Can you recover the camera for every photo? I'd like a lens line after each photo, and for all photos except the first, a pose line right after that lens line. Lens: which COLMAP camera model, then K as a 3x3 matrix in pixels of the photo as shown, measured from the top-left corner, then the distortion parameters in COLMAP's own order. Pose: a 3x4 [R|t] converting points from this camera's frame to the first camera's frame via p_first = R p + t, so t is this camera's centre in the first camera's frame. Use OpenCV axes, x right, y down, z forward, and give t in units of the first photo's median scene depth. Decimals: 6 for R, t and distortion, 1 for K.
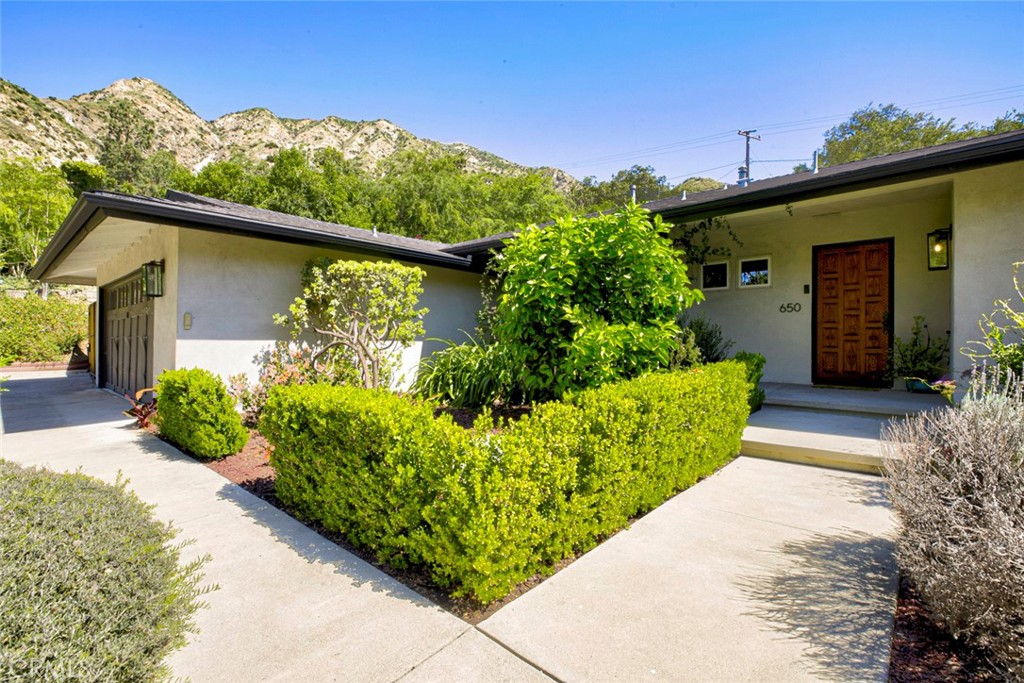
lens RADIAL K [[463.3, 0, 516.1], [0, 463.3, 342.9], [0, 0, 1]] dist [-0.004118, -0.000205]
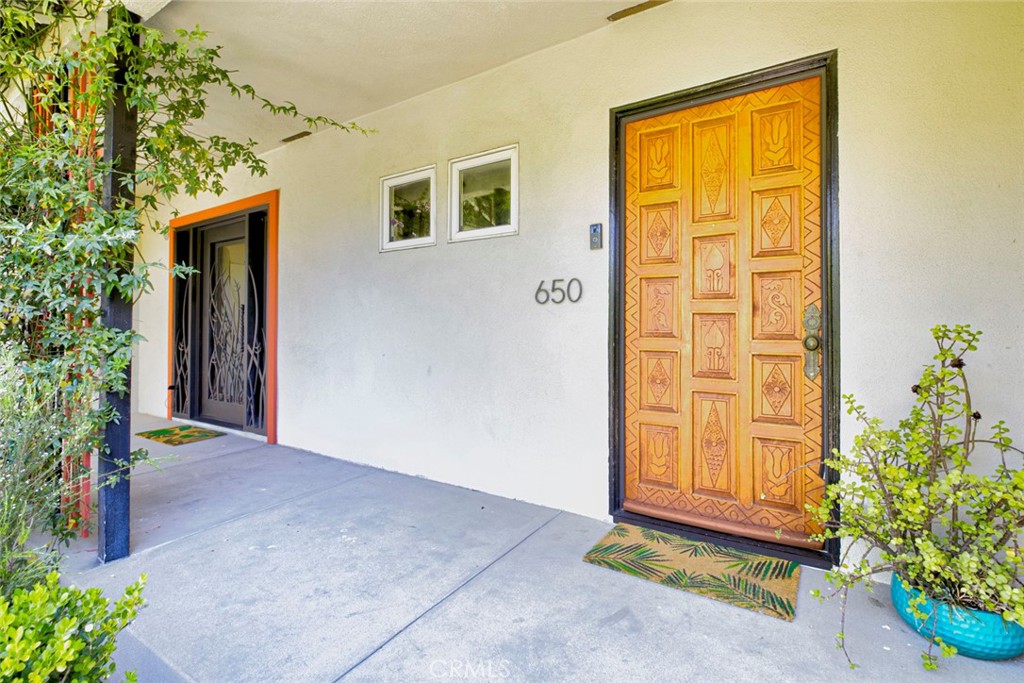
lens RADIAL K [[463.3, 0, 519.0], [0, 463.3, 329.3], [0, 0, 1]] dist [-0.004118, -0.000205]
pose [[0.984904, 0.002953, 0.173076, 0.533180], [-0.000586, 0.999906, -0.013729, -0.045188], [-0.173101, 0.013420, 0.984813, 0.701957]]
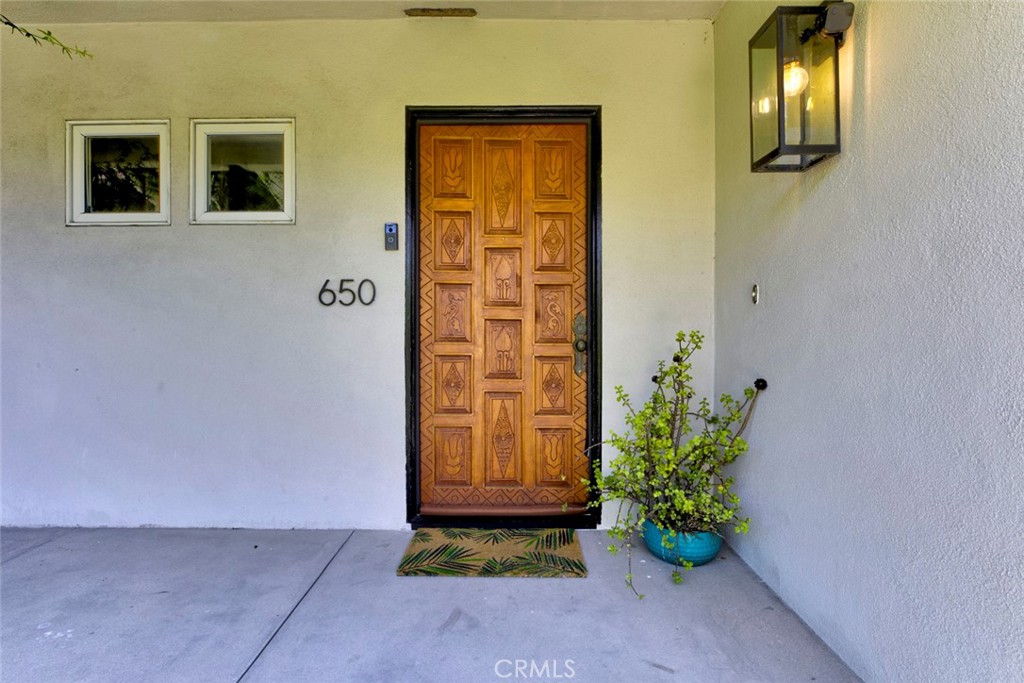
lens RADIAL K [[463.3, 0, 509.3], [0, 463.3, 342.3], [0, 0, 1]] dist [-0.004118, -0.000205]
pose [[0.749540, -0.008205, 0.661908, 0.492372], [0.006424, 0.999966, 0.005120, -0.045191], [-0.661928, 0.000414, 0.749567, 0.728381]]
